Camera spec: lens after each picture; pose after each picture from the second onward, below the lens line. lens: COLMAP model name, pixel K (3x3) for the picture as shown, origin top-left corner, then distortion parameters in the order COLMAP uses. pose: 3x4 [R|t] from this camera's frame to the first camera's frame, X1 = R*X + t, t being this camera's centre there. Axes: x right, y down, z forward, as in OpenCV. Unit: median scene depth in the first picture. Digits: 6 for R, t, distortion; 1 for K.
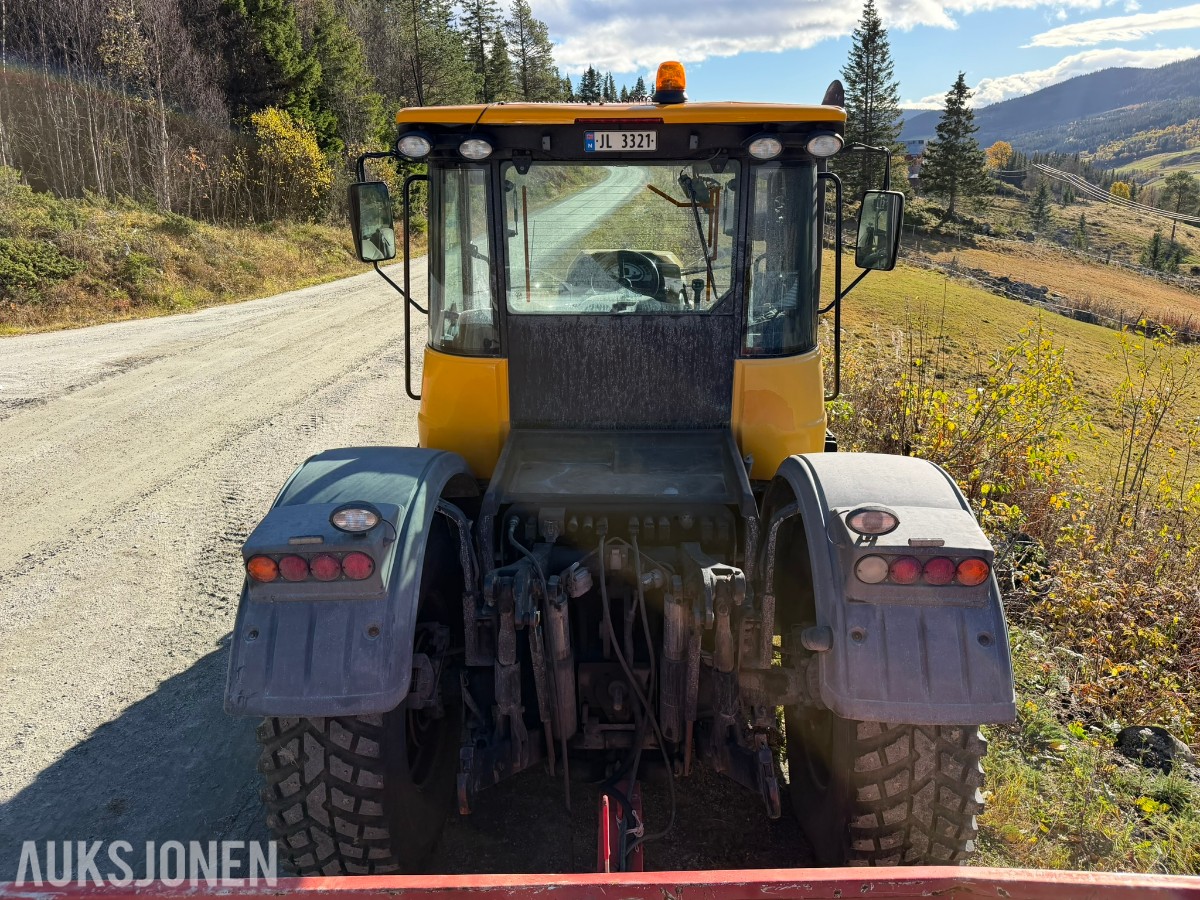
lens RADIAL K [[851.5, 0, 606.4], [0, 851.5, 472.0], [0, 0, 1]] dist [0.029941, -0.027704]
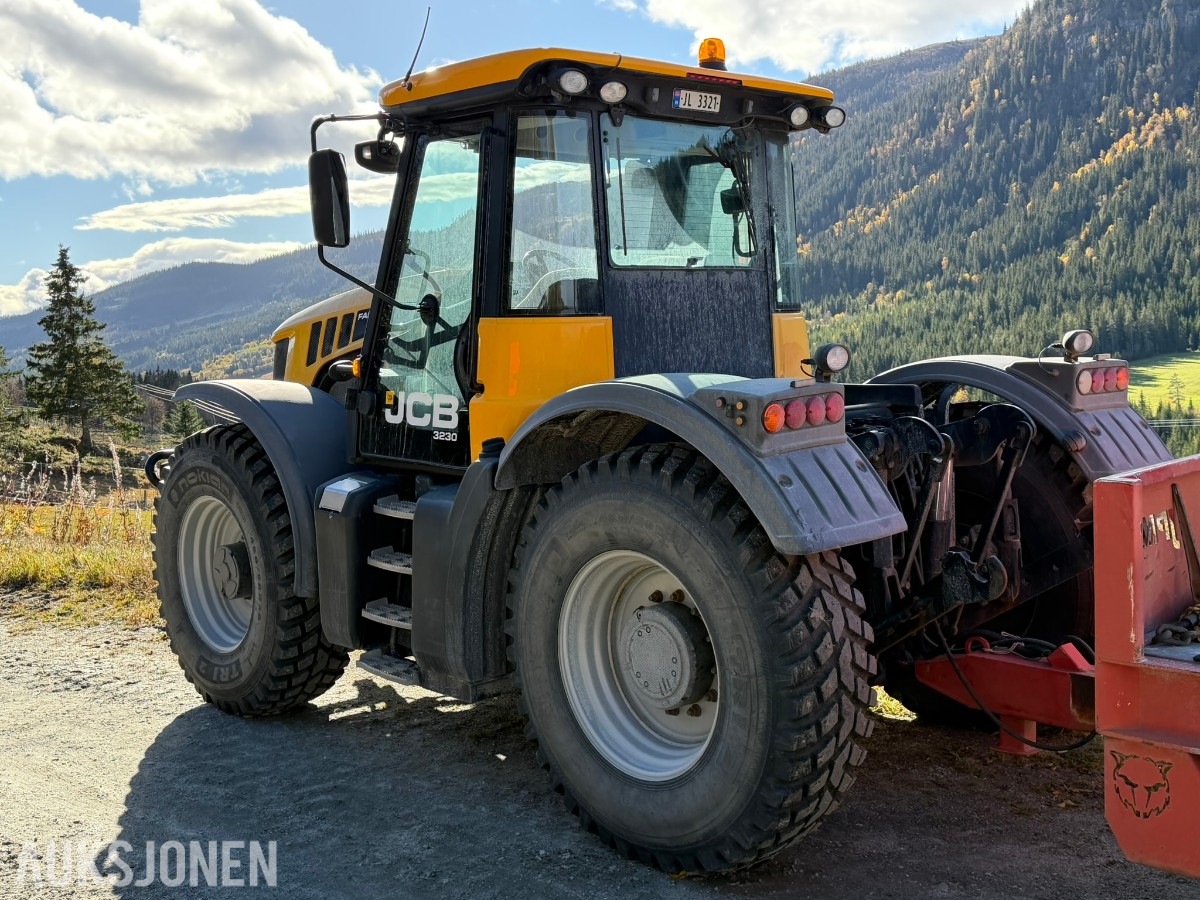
lens RADIAL K [[1390.9, 0, 591.9], [0, 1390.9, 446.9], [0, 0, 1]] dist [0.098023, 0.000000]
pose [[0.716894, -0.073887, 0.693256, -1.162418], [0.281857, 0.940200, -0.191262, 0.275236], [-0.637667, 0.332514, 0.694849, 0.019373]]
